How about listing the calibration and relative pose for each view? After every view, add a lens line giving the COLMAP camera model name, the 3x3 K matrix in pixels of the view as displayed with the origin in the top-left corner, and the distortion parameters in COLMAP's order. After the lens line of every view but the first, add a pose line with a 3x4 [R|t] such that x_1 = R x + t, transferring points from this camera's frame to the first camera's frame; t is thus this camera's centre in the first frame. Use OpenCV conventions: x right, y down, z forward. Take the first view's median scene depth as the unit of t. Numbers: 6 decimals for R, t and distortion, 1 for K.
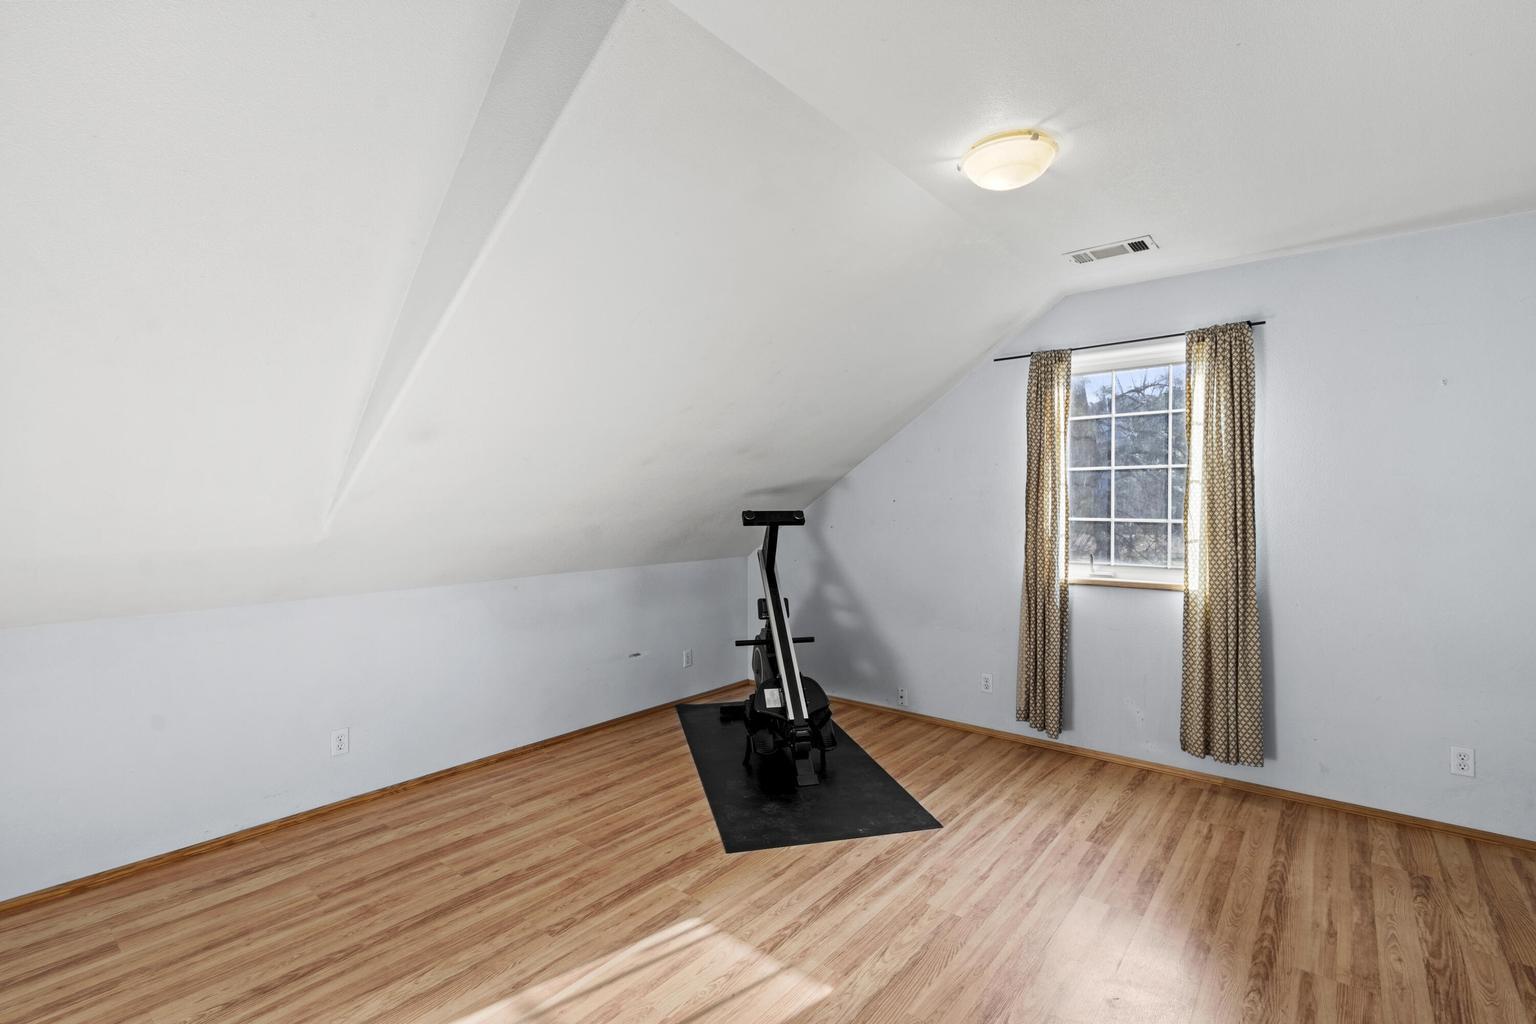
lens RADIAL K [[699.2, 0, 768.0], [0, 699.2, 512.0], [0, 0, 1]] dist [-0.003825, 0.000345]
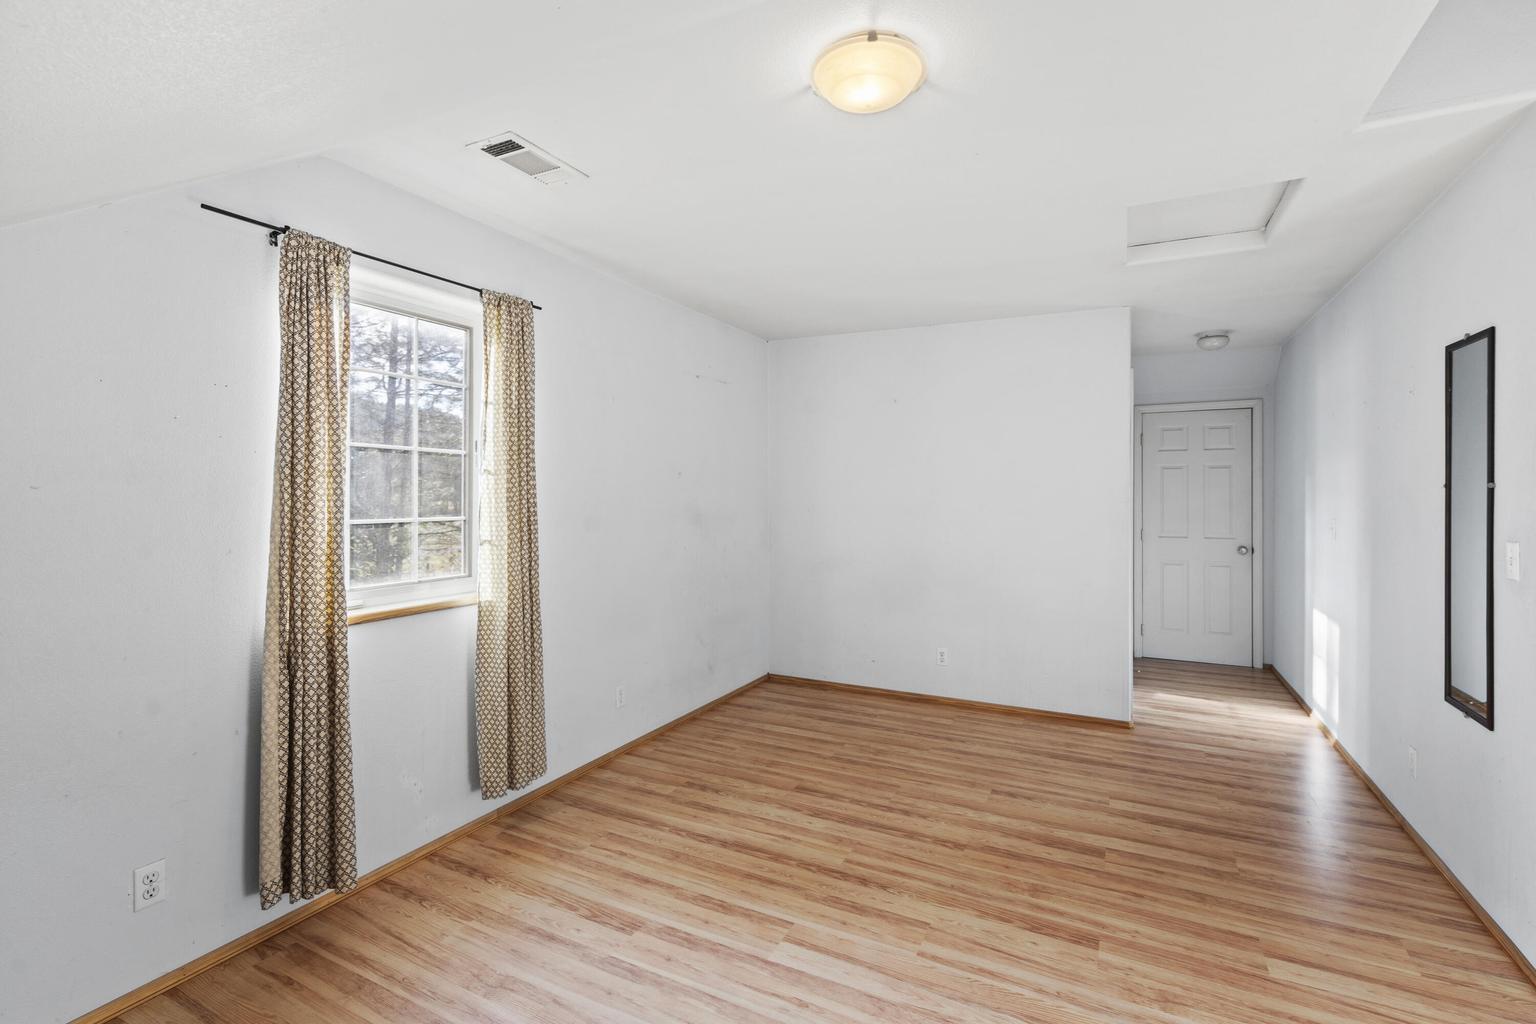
lens RADIAL K [[707.5, 0, 772.0], [0, 707.5, 482.5], [0, 0, 1]] dist [-0.002497, -0.000758]
pose [[-0.216532, 0.011134, 0.976212, -0.329391], [0.010173, 0.999906, -0.009148, -0.019748], [-0.976222, 0.007950, -0.216625, 0.963195]]
